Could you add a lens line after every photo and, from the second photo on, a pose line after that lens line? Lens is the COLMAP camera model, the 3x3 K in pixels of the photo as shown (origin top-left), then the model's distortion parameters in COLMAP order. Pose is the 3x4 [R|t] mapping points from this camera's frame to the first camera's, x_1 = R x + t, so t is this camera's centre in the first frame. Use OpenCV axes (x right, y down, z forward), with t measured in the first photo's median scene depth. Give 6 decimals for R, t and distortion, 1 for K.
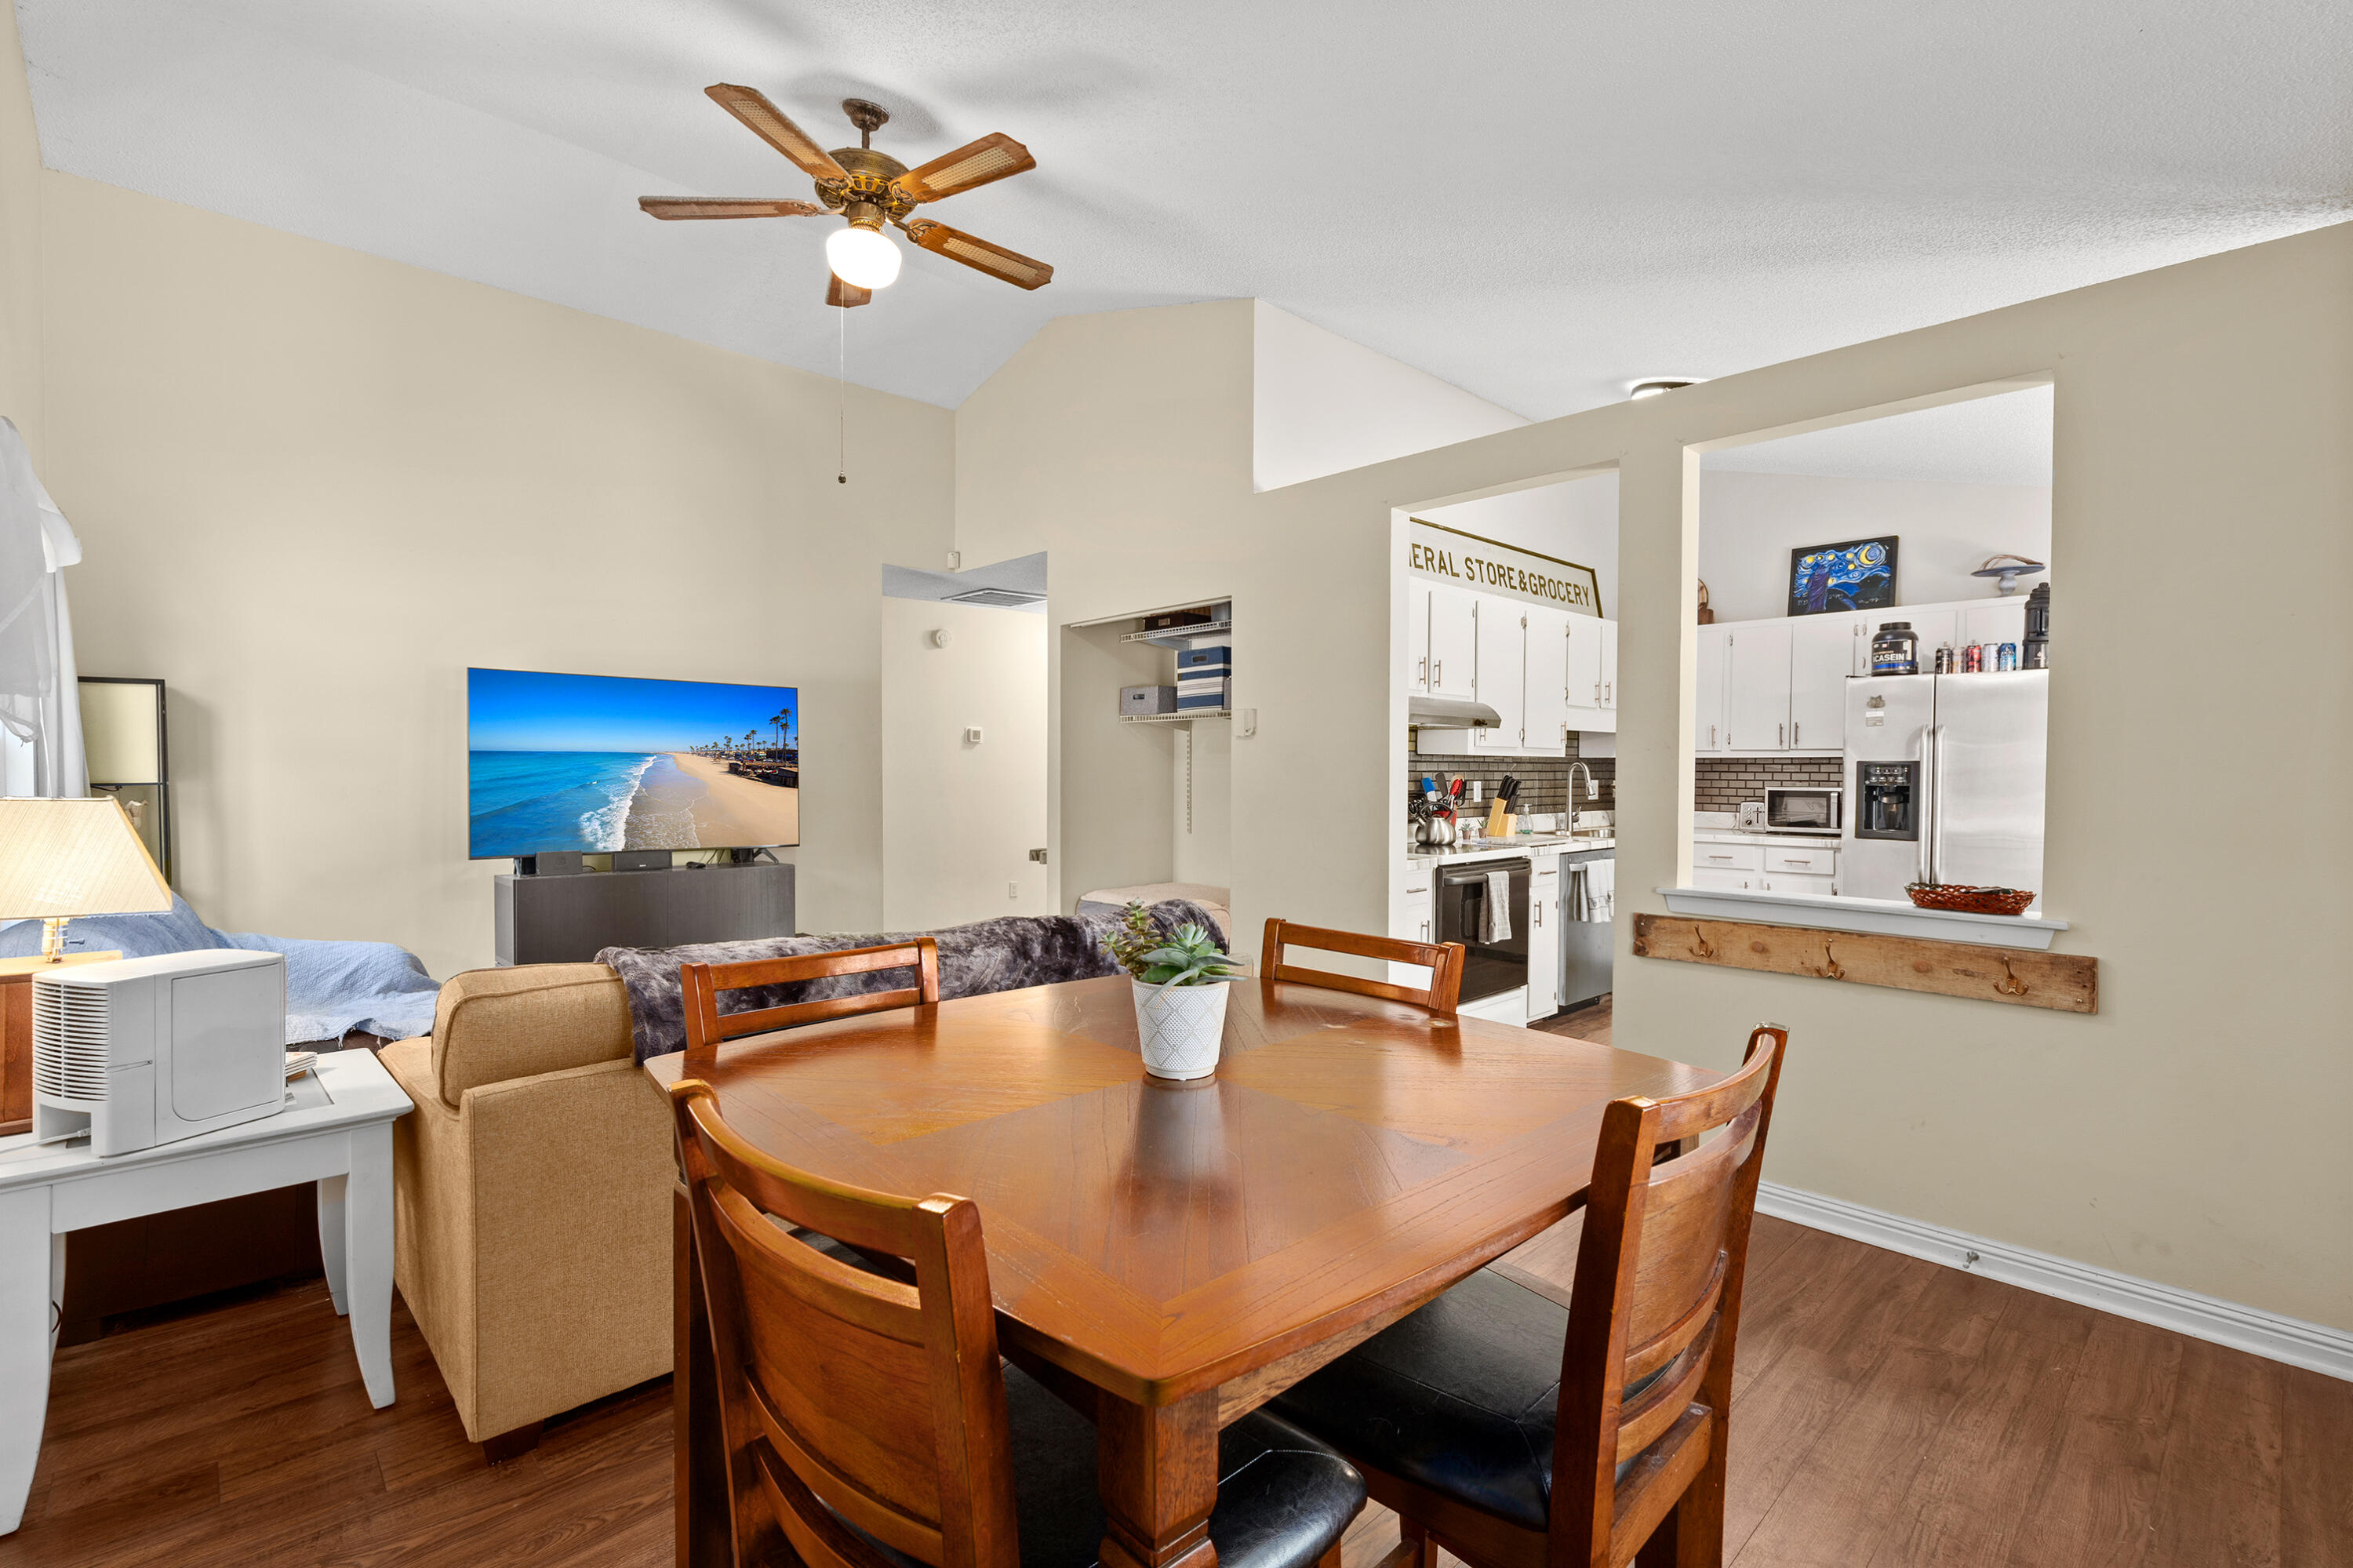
lens RADIAL K [[1070.6, 0, 1131.3], [0, 1070.6, 756.1], [0, 0, 1]] dist [0.007768, -0.008288]
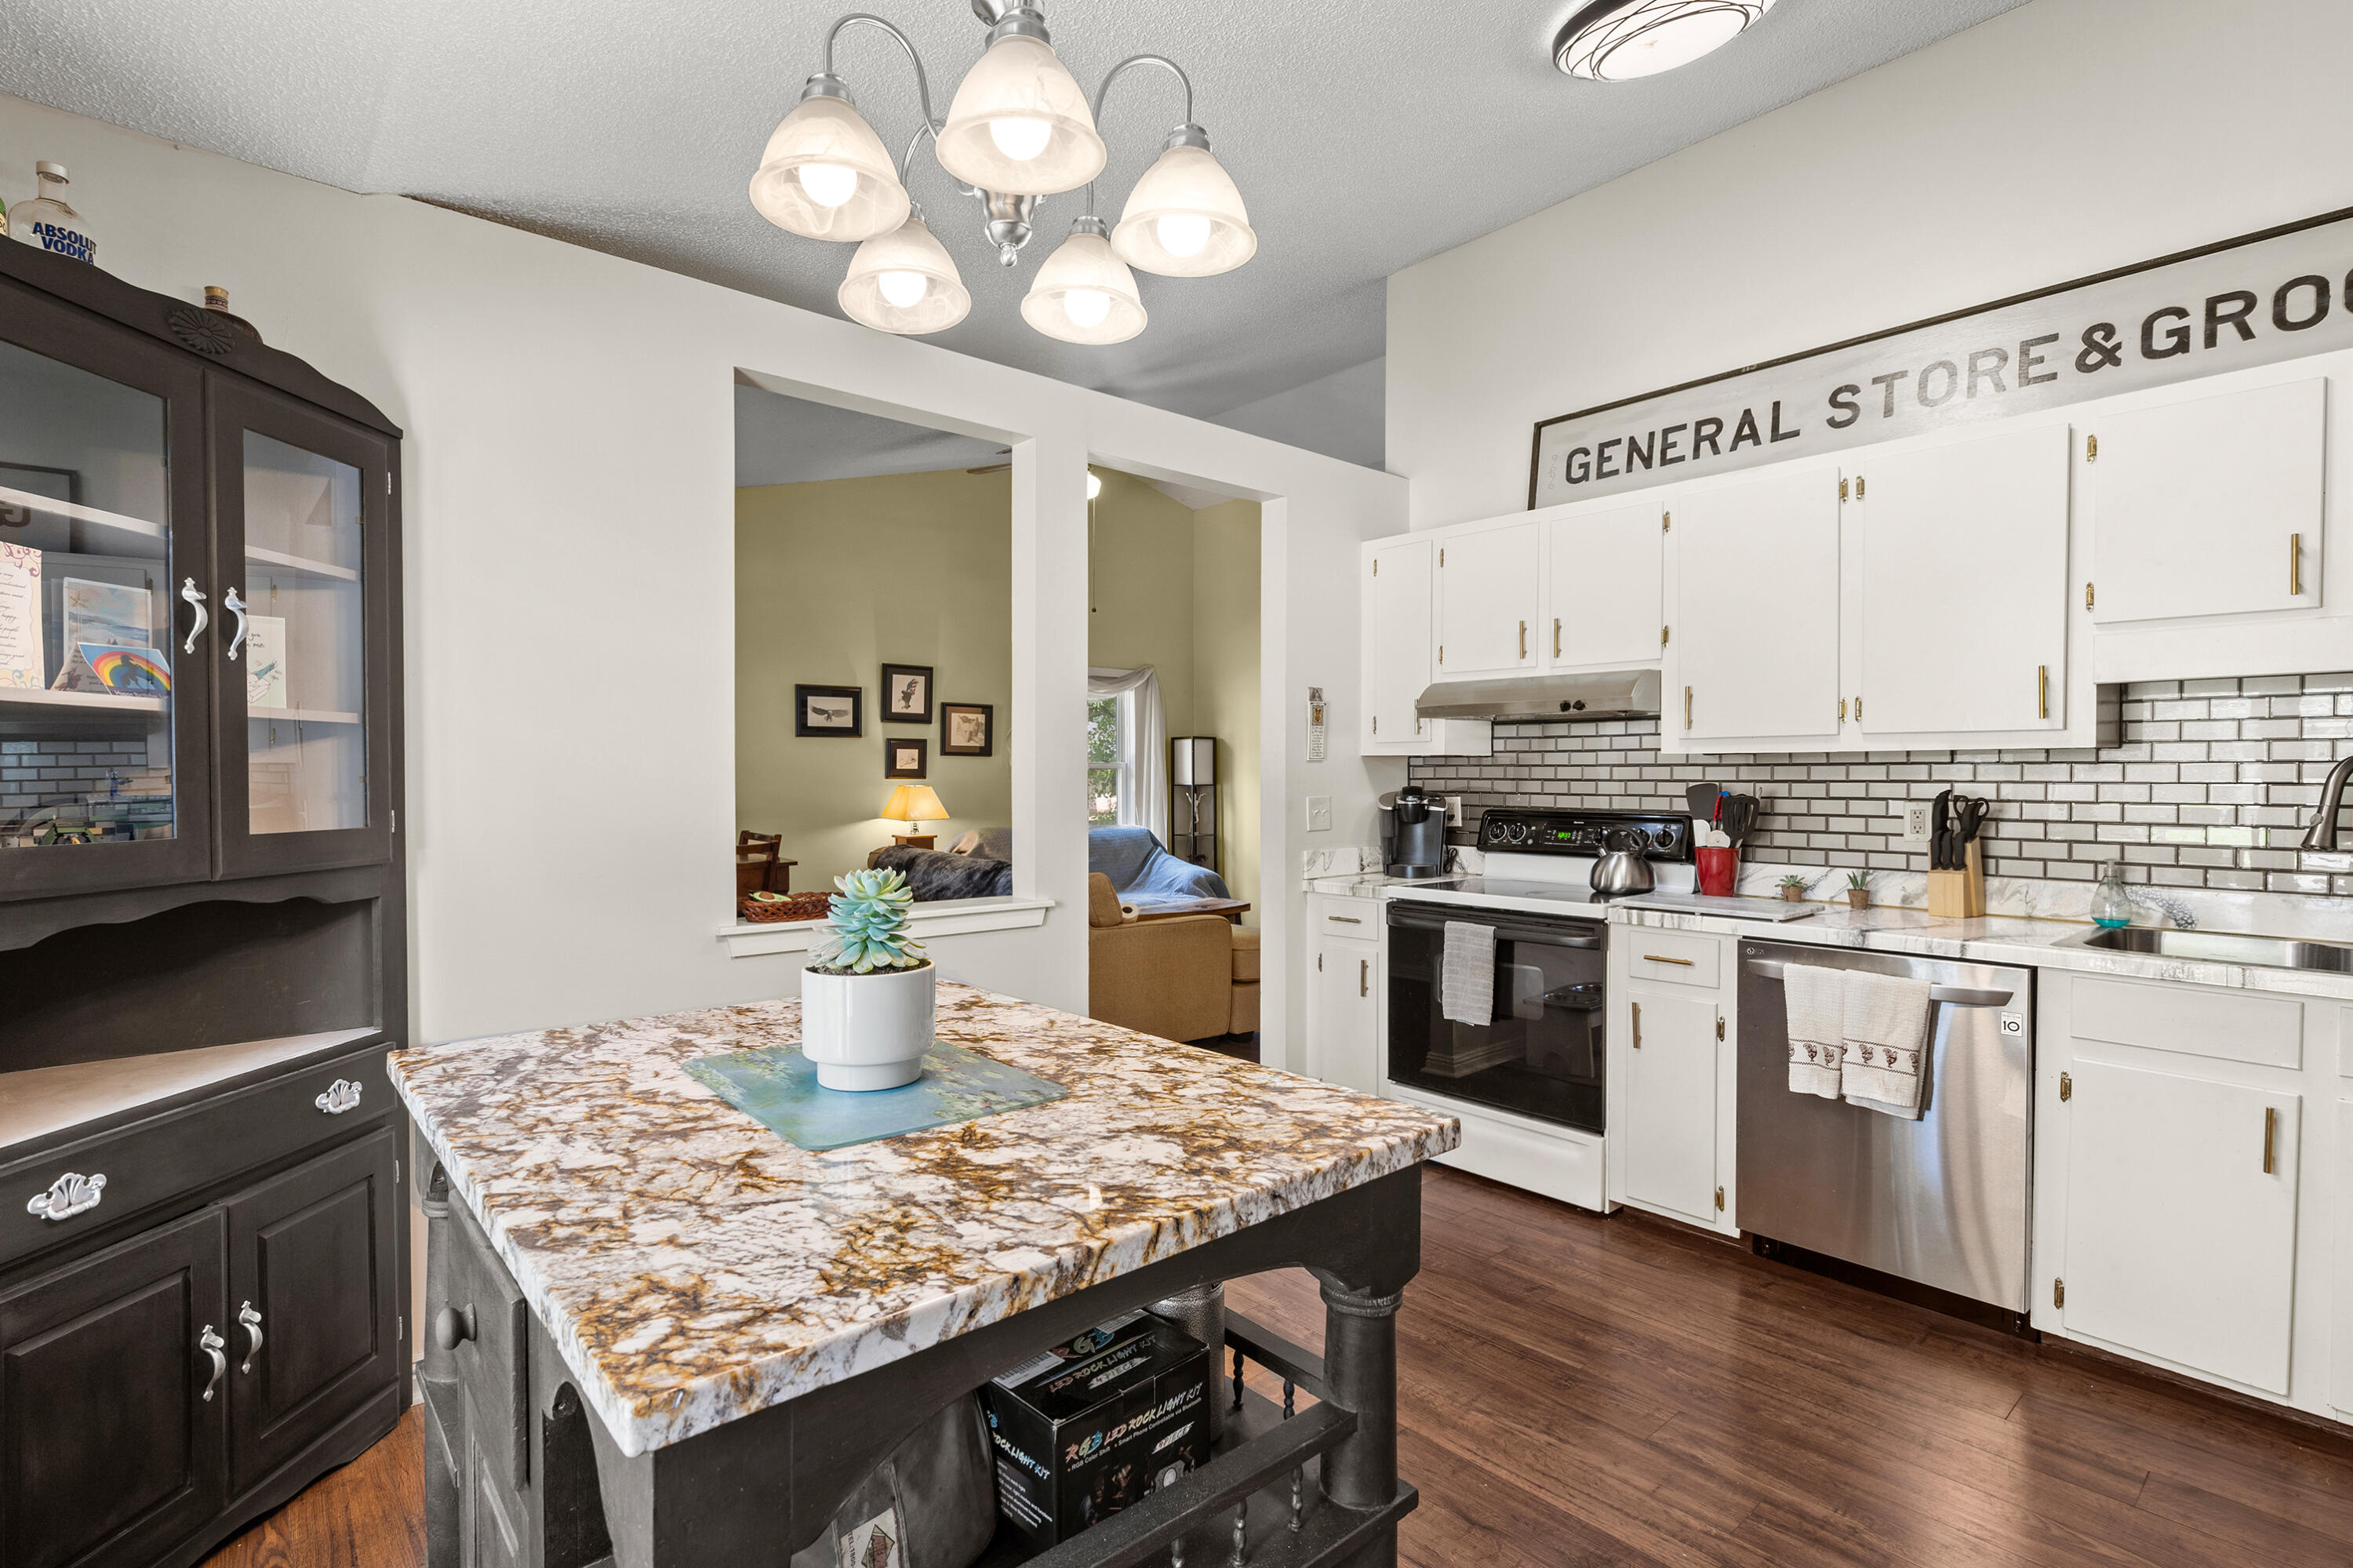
lens RADIAL K [[1070.6, 0, 1113.4], [0, 1070.6, 771.0], [0, 0, 1]] dist [0.007768, -0.008288]
pose [[-0.028190, -0.009365, -0.999559, 0.907501], [0.020908, 0.999732, -0.009956, 0.010050], [0.999384, -0.021179, -0.027986, 0.662495]]
